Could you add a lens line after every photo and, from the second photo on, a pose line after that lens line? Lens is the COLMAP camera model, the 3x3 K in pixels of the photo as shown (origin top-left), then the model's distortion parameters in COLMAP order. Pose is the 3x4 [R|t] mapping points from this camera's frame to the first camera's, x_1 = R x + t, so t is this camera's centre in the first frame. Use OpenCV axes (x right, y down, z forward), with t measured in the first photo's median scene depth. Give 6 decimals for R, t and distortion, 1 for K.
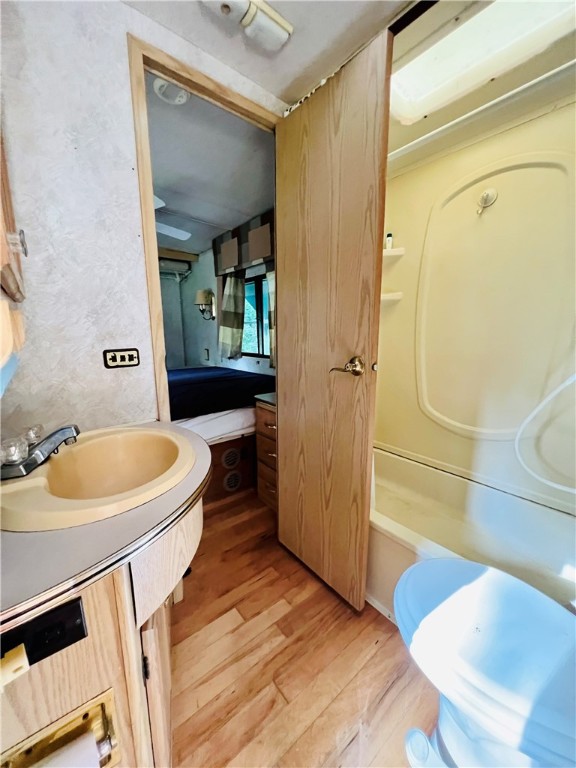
lens RADIAL K [[305.3, 0, 288.0], [0, 305.3, 384.0], [0, 0, 1]] dist [0.000591, -0.000391]
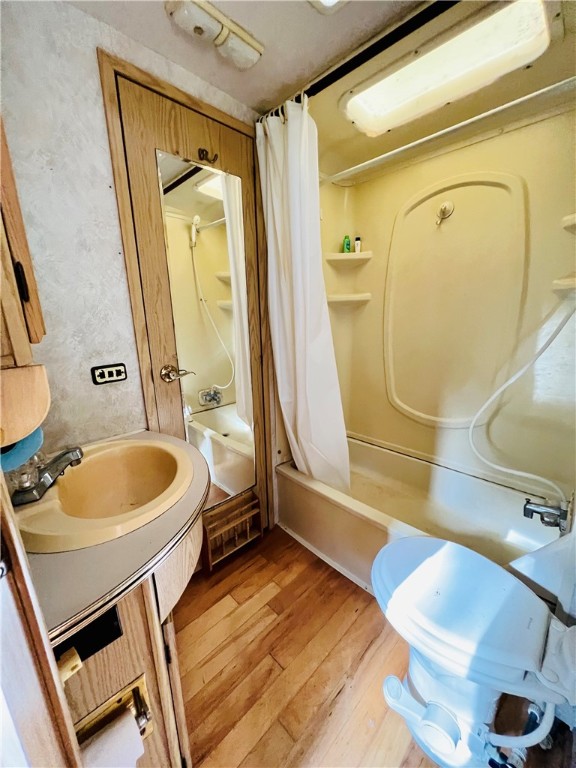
lens RADIAL K [[307.5, 0, 288.0], [0, 307.5, 384.0], [0, 0, 1]] dist [-0.000435, 0.000302]
pose [[0.994795, -0.040447, 0.093524, -0.045920], [0.035395, 0.997855, 0.055064, -0.091594], [-0.095551, -0.051467, 0.994093, -0.096392]]
